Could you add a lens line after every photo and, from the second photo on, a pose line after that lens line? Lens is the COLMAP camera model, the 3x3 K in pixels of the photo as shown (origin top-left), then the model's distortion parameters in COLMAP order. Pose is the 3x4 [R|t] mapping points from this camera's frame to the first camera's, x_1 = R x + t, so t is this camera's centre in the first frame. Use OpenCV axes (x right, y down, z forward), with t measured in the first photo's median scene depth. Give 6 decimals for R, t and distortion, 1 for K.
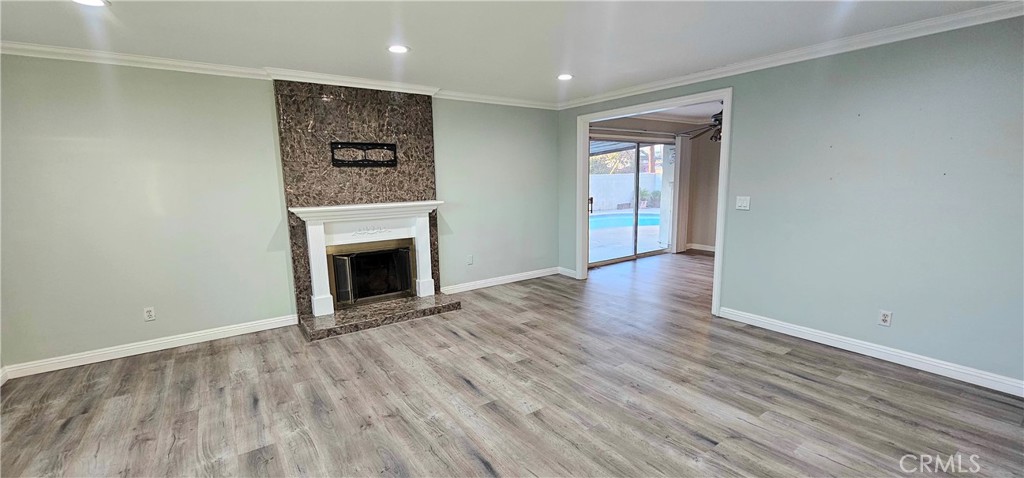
lens RADIAL K [[423.7, 0, 514.9], [0, 423.7, 246.9], [0, 0, 1]] dist [-0.001112, -0.003031]
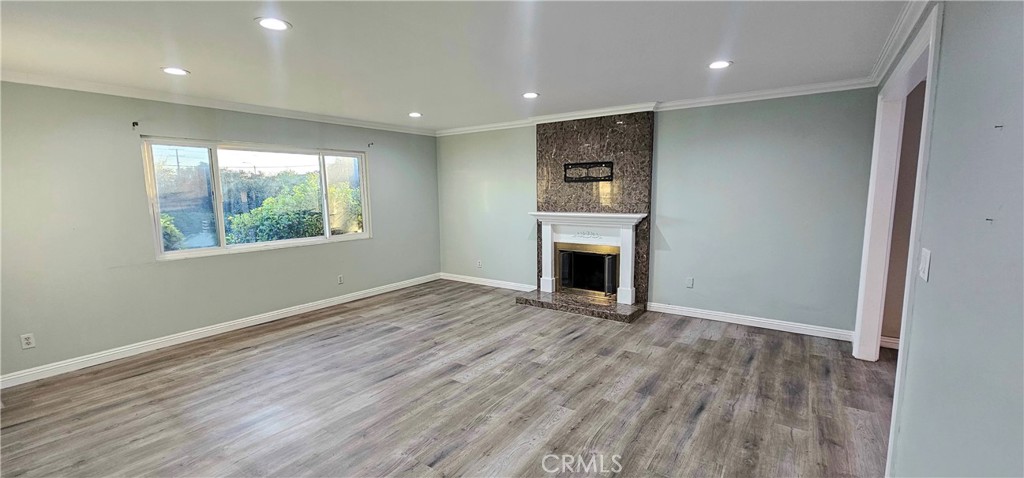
lens RADIAL K [[423.7, 0, 514.9], [0, 423.7, 246.9], [0, 0, 1]] dist [-0.001112, -0.003031]
pose [[0.324289, 0.137818, -0.935865, 0.760072], [-0.149216, 0.984397, 0.093259, -0.091419], [0.934115, 0.109403, 0.339794, 0.426819]]
